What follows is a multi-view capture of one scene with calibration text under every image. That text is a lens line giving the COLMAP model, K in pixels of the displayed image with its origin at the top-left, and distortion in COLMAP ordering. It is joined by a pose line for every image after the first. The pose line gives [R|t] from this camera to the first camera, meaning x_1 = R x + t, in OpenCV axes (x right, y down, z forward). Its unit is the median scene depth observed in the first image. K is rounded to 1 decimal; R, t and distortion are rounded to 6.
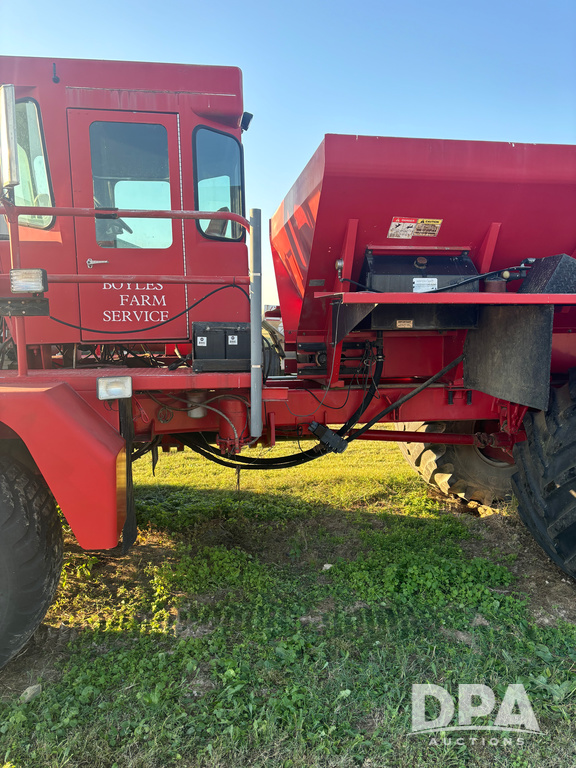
lens RADIAL K [[582.9, 0, 311.5], [0, 582.9, 385.6], [0, 0, 1]] dist [0.011989, -0.011928]
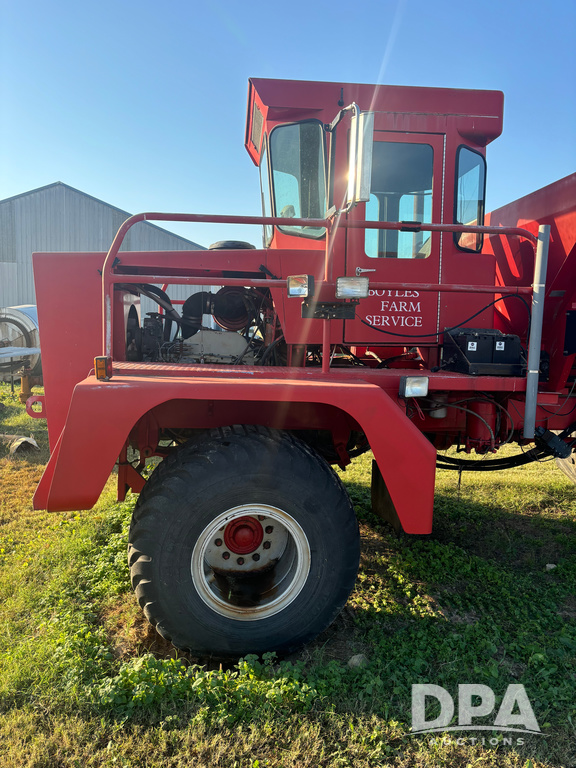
lens RADIAL K [[582.9, 0, 287.0], [0, 582.9, 383.6], [0, 0, 1]] dist [0.011989, -0.011928]
pose [[0.996282, 0.036363, -0.078098, -0.414521], [-0.037413, 0.999228, -0.012024, 0.016860], [0.077600, 0.014901, 0.996873, -0.086678]]
